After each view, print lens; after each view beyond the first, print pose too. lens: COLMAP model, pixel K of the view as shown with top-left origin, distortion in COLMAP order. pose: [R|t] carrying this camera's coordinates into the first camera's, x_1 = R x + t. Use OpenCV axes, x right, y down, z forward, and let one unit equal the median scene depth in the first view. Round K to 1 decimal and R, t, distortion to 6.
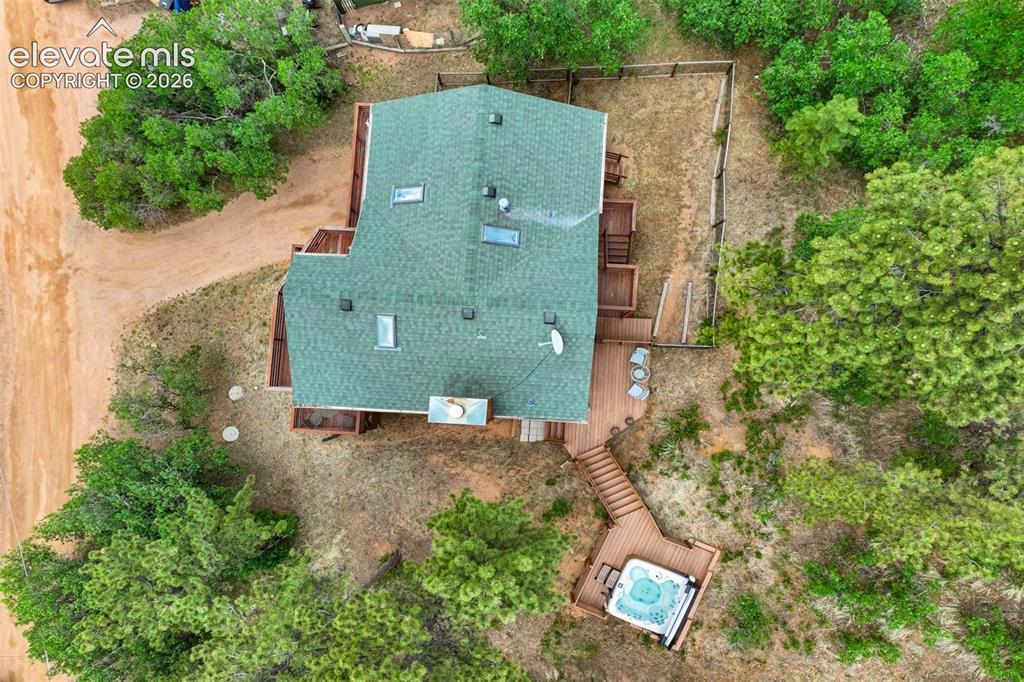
lens RADIAL K [[648.5, 0, 477.9], [0, 648.5, 339.7], [0, 0, 1]] dist [0.000050, 0.009386]
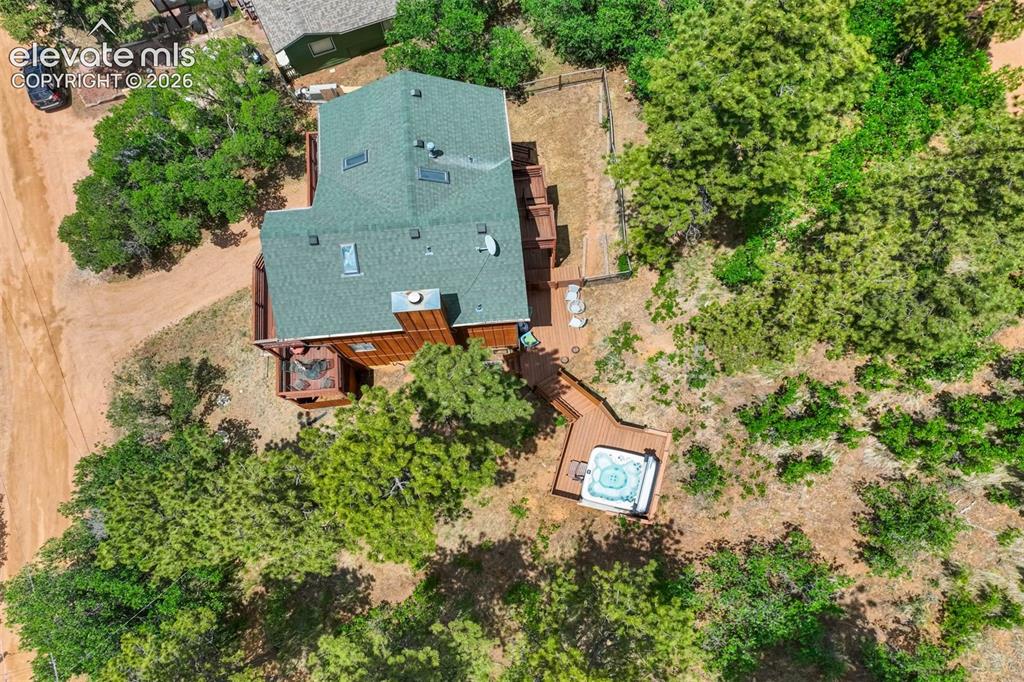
lens RADIAL K [[648.5, 0, 477.9], [0, 648.5, 339.7], [0, 0, 1]] dist [0.000050, 0.009386]
pose [[0.987183, -0.147916, 0.059920, -0.000437], [0.157405, 0.964366, -0.212656, 0.339598], [-0.026329, 0.219362, 0.975288, -0.116218]]
